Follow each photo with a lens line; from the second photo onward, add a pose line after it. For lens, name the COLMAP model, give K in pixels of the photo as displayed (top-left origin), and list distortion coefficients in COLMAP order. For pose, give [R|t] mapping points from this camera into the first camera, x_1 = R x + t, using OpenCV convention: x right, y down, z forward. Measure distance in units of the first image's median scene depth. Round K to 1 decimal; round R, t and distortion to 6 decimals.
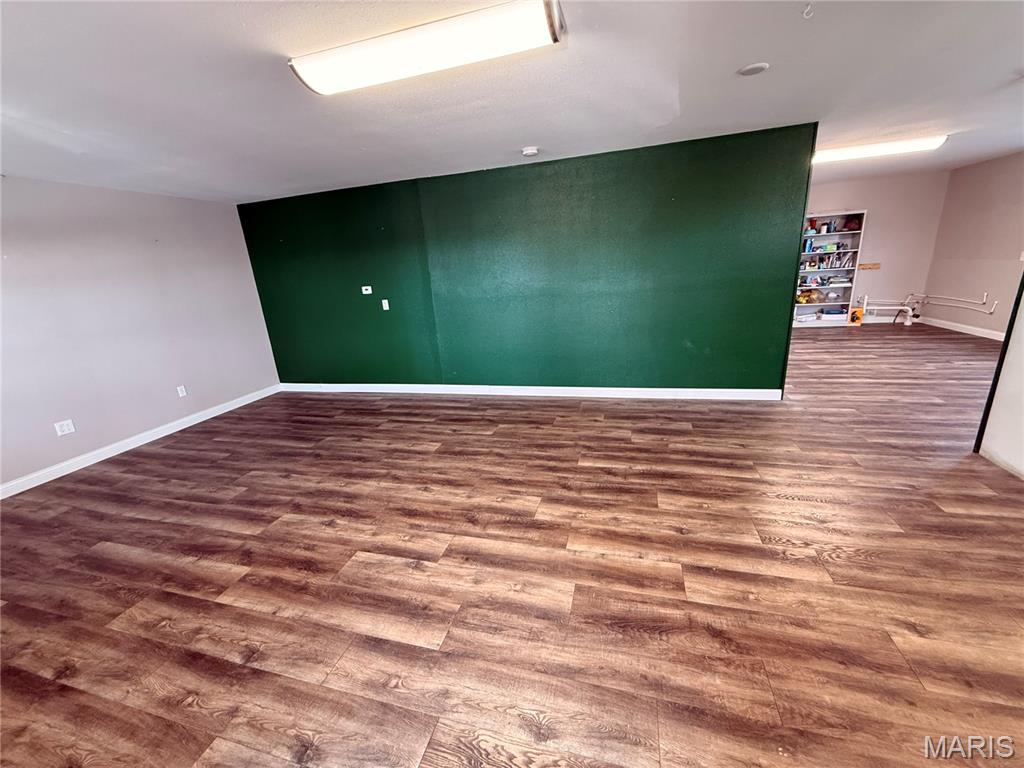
lens RADIAL K [[408.3, 0, 510.9], [0, 408.3, 384.1], [0, 0, 1]] dist [-0.001136, -0.000028]
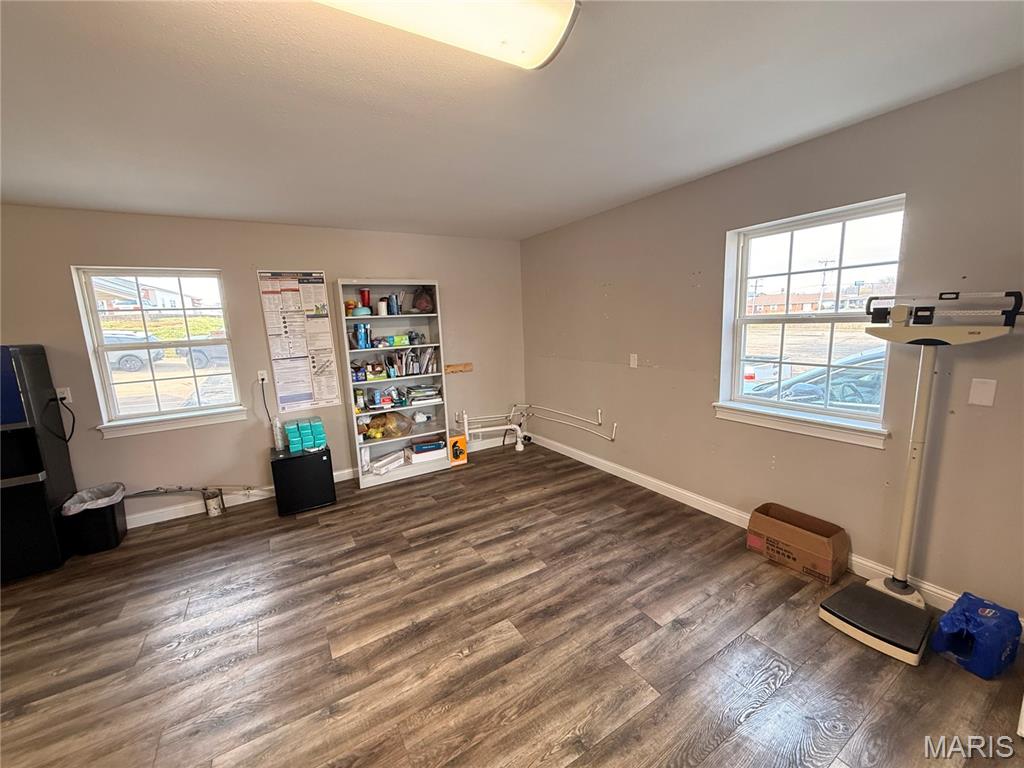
lens RADIAL K [[408.3, 0, 509.8], [0, 408.3, 388.5], [0, 0, 1]] dist [-0.001136, -0.000028]
pose [[0.682427, -0.083321, 0.726189, 0.466991], [0.203412, 0.975886, -0.079183, -0.191541], [-0.702081, 0.201752, 0.682919, 0.516450]]
